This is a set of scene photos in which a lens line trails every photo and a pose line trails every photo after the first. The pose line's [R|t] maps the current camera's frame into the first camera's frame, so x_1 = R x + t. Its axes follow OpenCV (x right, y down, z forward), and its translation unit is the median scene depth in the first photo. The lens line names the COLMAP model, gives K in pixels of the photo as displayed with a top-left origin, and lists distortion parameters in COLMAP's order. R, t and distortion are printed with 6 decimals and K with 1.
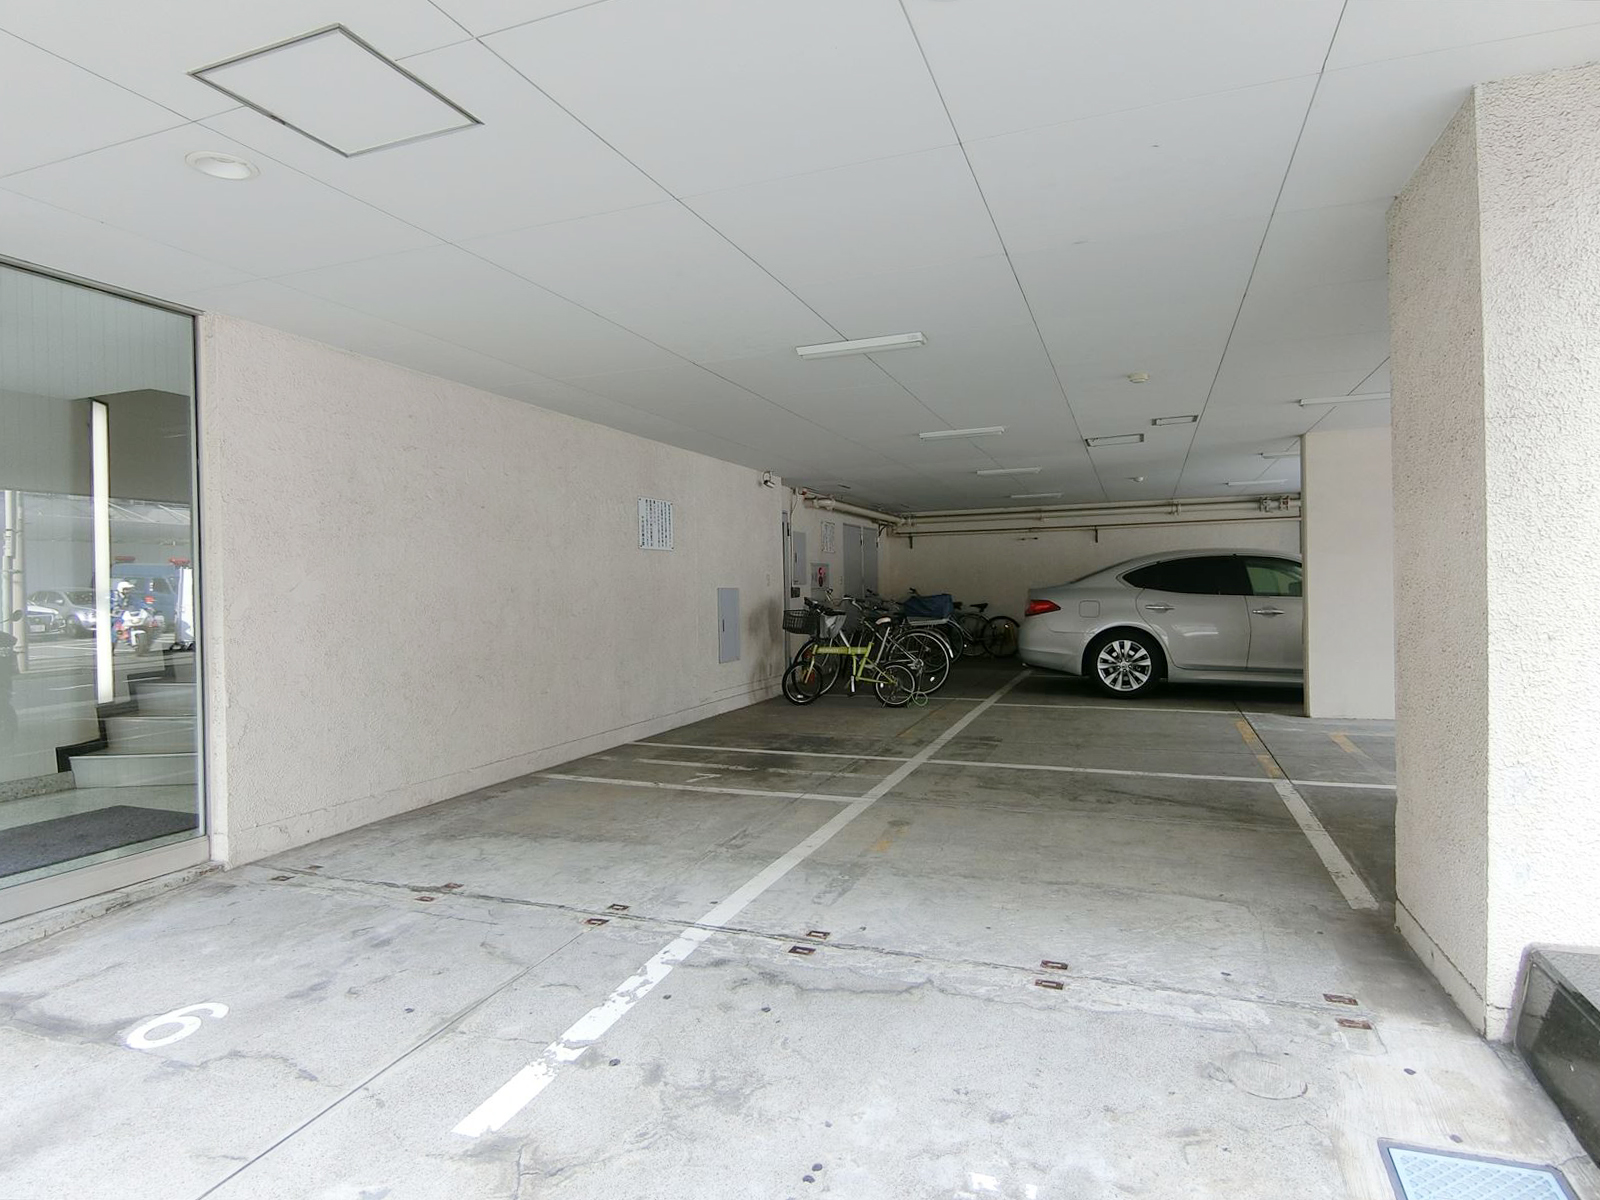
lens RADIAL K [[948.7, 0, 800.0], [0, 948.7, 600.0], [0, 0, 1]] dist [0.004090, -0.026933]
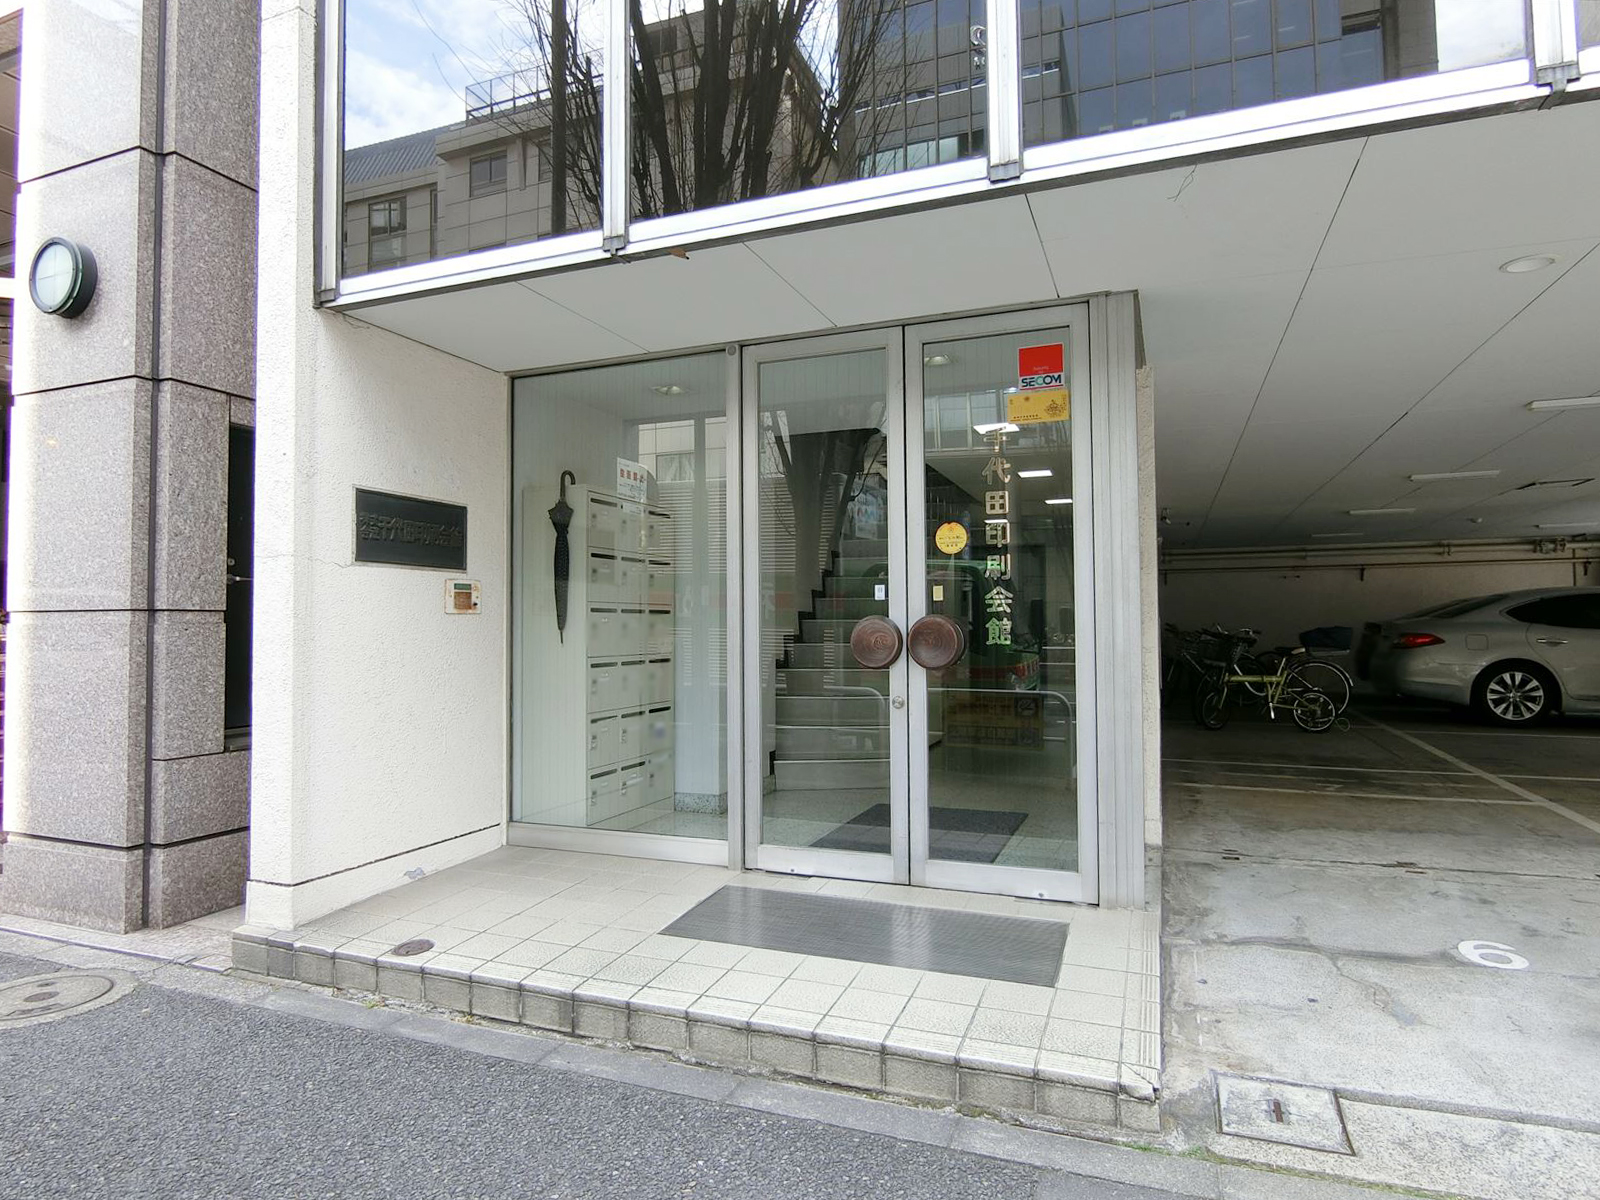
lens RADIAL K [[948.7, 0, 800.0], [0, 948.7, 600.0], [0, 0, 1]] dist [0.004090, -0.026933]
pose [[0.999600, 0.011399, -0.025870, -0.425696], [-0.012443, 0.999100, -0.040548, 0.014625], [0.025385, 0.040854, 0.998843, -0.071724]]
